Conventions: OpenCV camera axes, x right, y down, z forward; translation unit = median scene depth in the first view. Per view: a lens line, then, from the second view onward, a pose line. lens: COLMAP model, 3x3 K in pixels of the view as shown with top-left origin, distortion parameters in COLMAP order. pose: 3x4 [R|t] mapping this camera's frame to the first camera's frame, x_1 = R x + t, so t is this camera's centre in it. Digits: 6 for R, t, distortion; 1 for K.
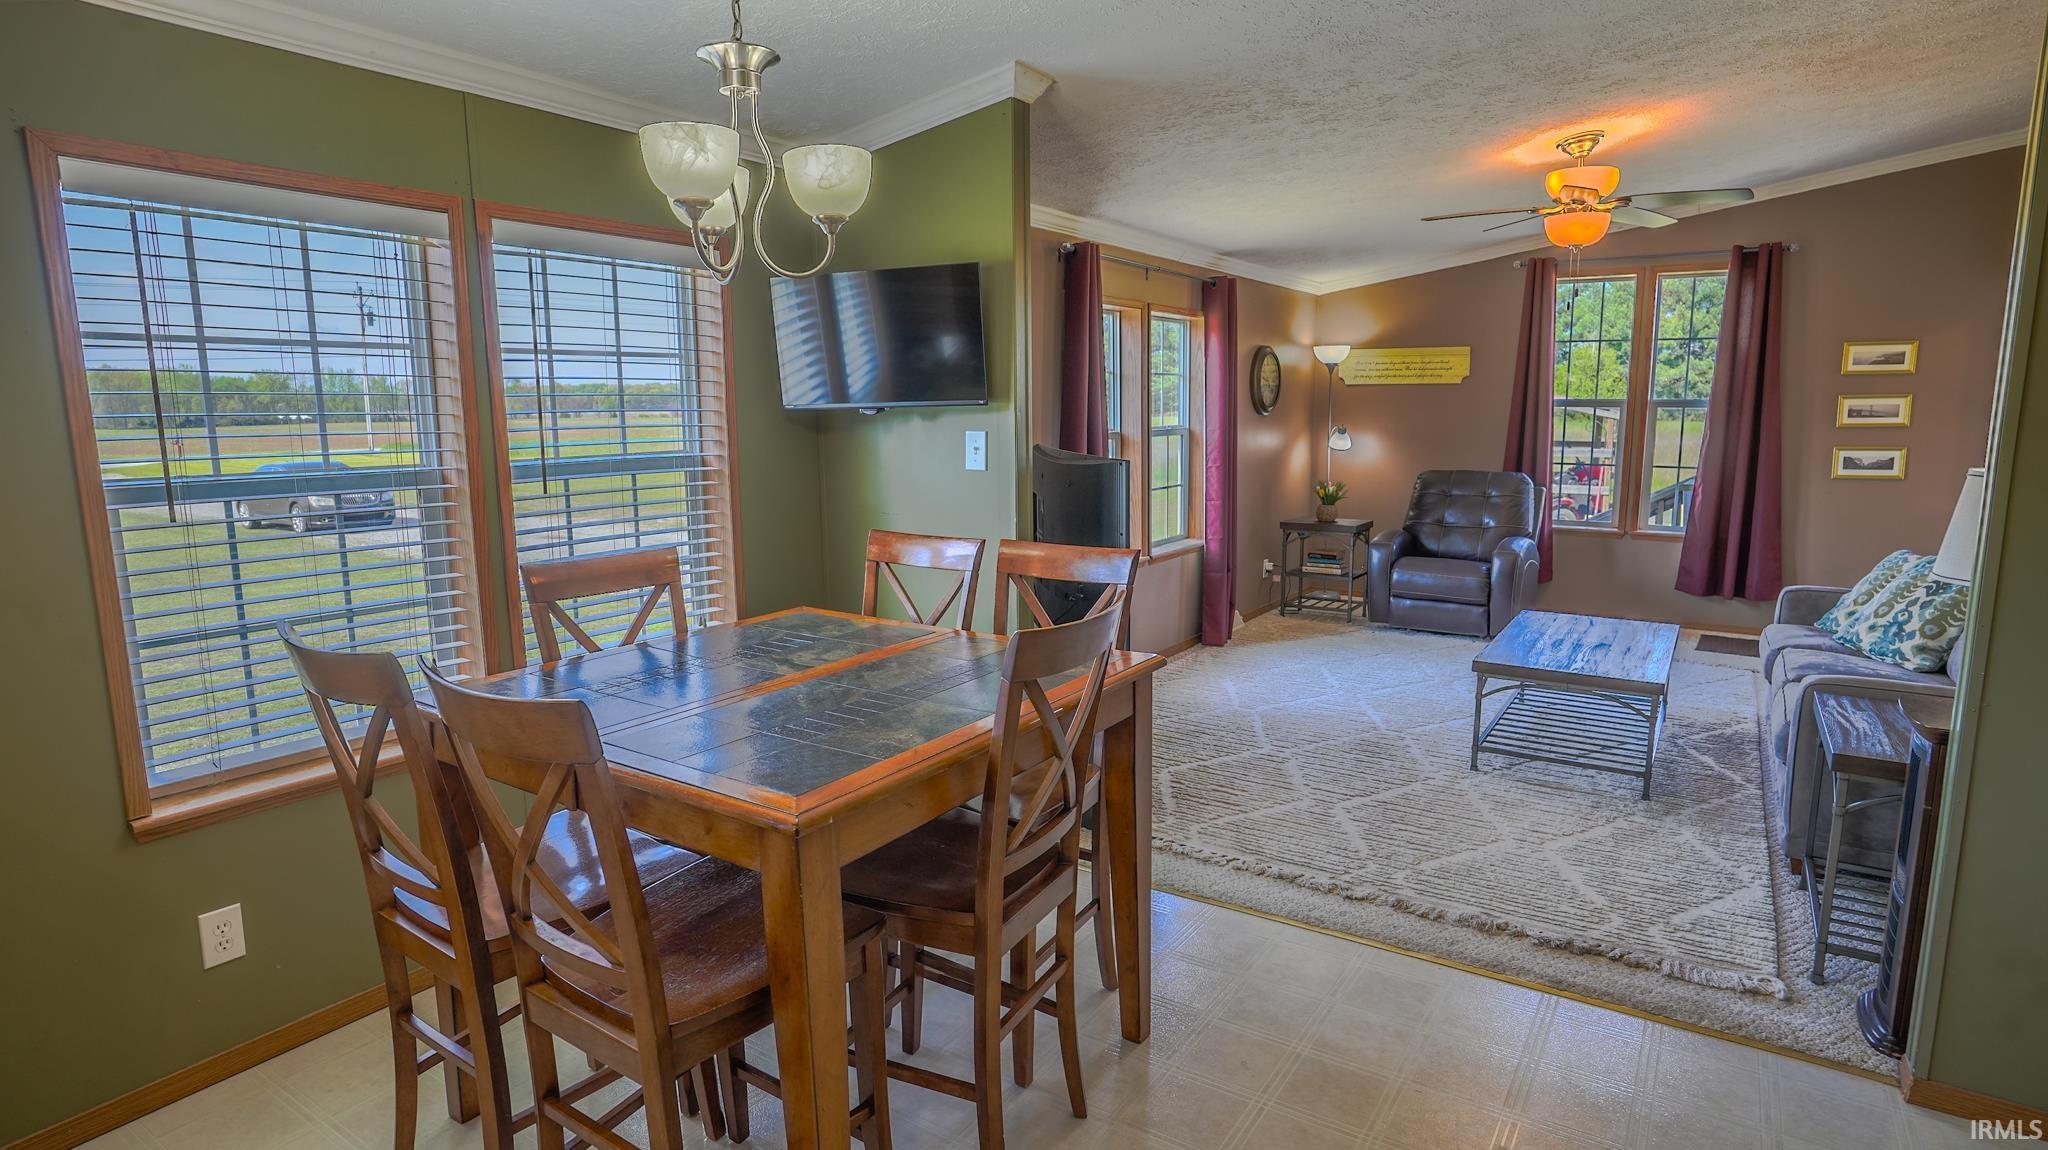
lens RADIAL K [[1069.7, 0, 1024.0], [0, 1069.7, 575.0], [0, 0, 1]] dist [-0.000417, 0.001422]
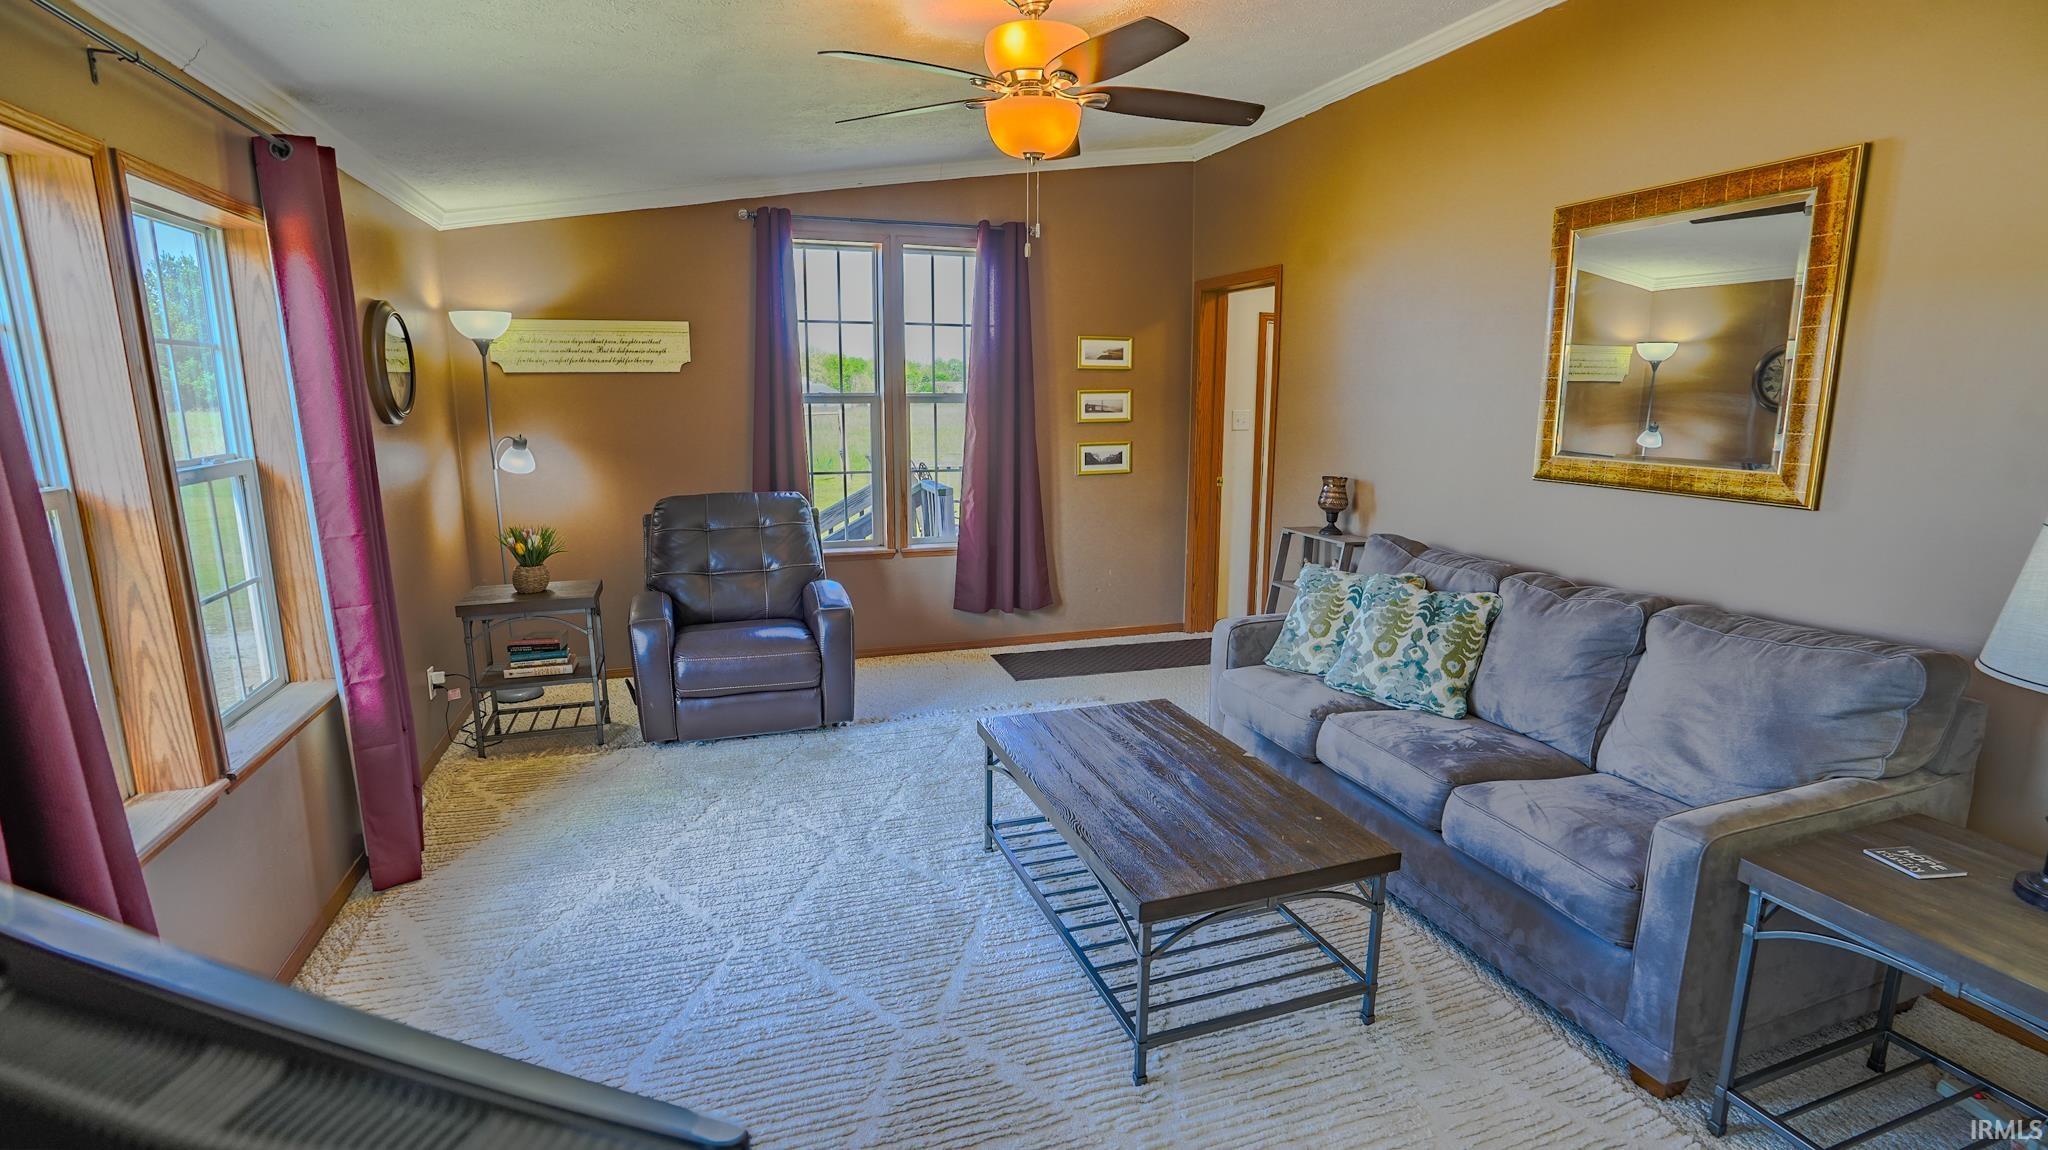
lens RADIAL K [[946.7, 0, 1029.2], [0, 946.7, 569.7], [0, 0, 1]] dist [-0.073969, 0.029128]
pose [[0.594806, -0.145964, 0.790506, 0.032291], [0.124725, 0.988225, 0.088624, -0.083042], [-0.794134, 0.045882, 0.606008, 0.491075]]
